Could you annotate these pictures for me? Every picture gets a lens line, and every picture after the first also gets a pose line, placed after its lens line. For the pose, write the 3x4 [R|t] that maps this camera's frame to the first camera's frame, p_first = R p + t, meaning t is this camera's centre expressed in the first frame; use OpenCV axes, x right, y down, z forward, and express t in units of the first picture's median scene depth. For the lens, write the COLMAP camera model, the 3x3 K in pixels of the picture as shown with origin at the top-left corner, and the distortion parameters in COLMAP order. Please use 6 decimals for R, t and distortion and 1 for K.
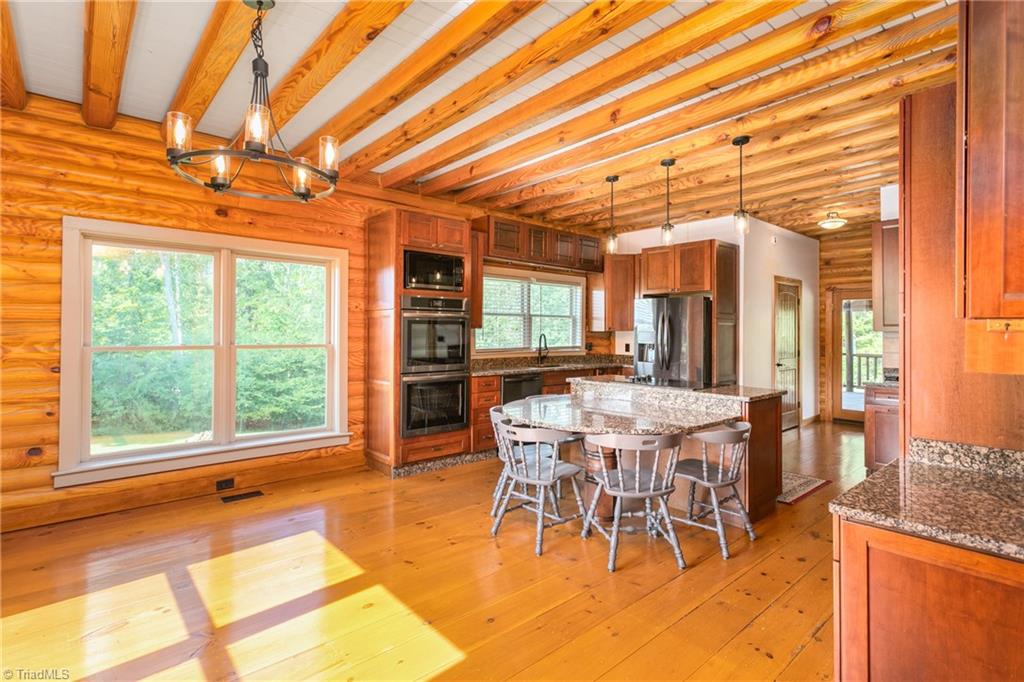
lens RADIAL K [[487.1, 0, 511.6], [0, 487.1, 337.0], [0, 0, 1]] dist [0.002391, 0.000302]
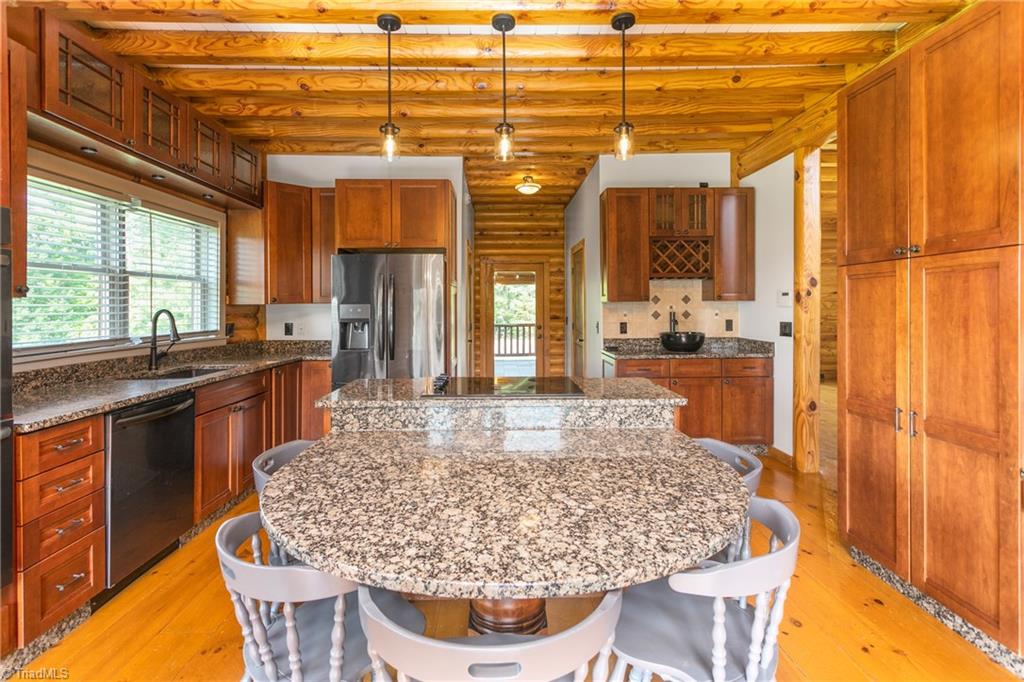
lens RADIAL K [[494.2, 0, 509.8], [0, 494.2, 313.8], [0, 0, 1]] dist [0.003072, 0.000613]
pose [[0.647189, -0.020952, 0.762041, -0.092725], [0.017512, 0.999767, 0.012616, -0.002389], [-0.762128, 0.005180, 0.647406, 0.380824]]
